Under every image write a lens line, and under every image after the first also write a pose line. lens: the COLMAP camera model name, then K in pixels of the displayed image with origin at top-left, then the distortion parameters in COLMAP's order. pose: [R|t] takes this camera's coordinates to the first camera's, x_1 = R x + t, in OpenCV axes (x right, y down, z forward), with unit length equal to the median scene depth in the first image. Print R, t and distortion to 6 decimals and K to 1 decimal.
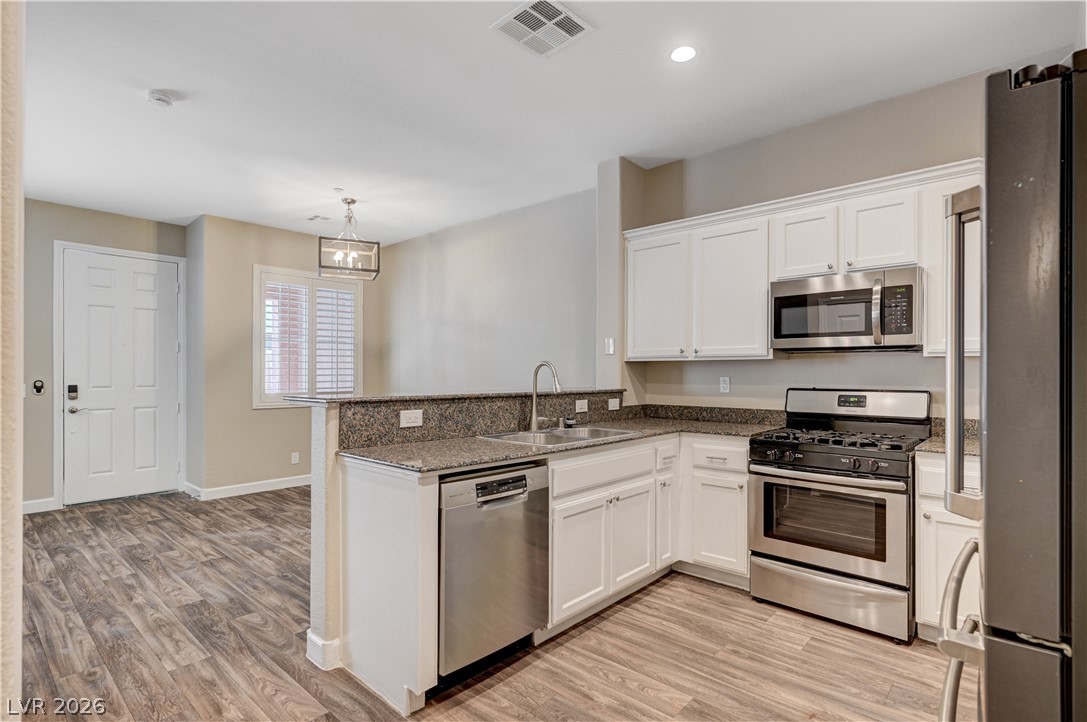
lens RADIAL K [[528.3, 0, 548.6], [0, 528.3, 377.5], [0, 0, 1]] dist [-0.003435, -0.000572]
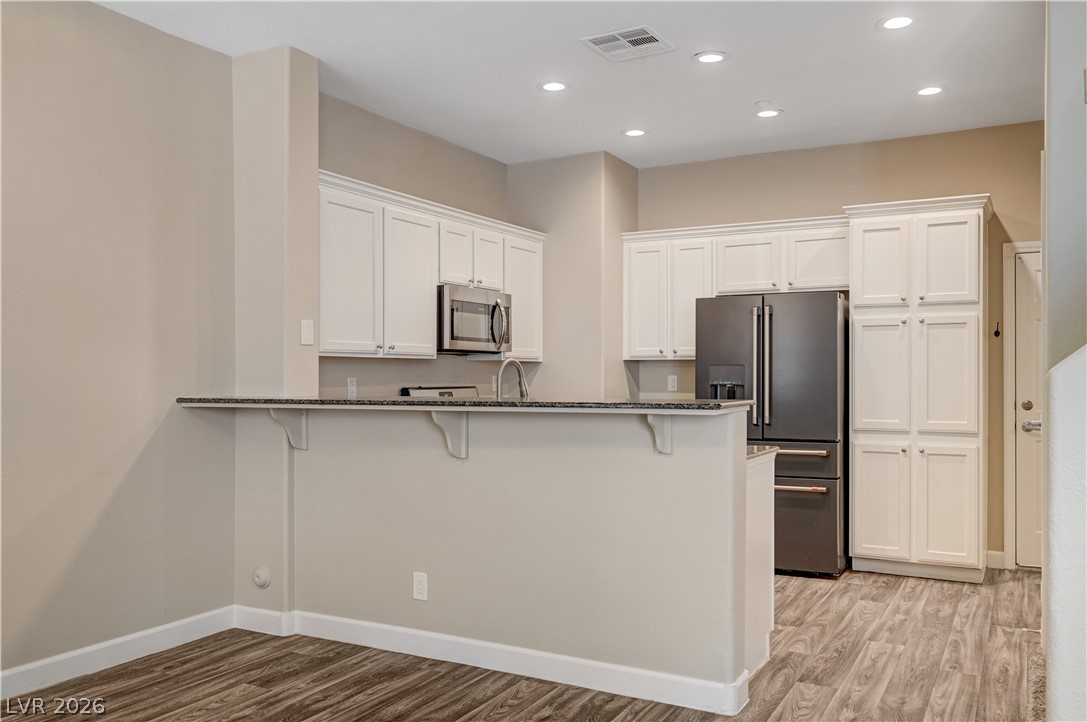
lens RADIAL K [[873.8, 0, 547.2], [0, 873.8, 377.0], [0, 0, 1]] dist [-0.001296, -0.007261]
pose [[-0.220120, -0.003711, 0.975466, -1.291942], [0.010518, 0.999926, 0.006178, -0.008154], [-0.975416, 0.011619, -0.220065, 1.184419]]
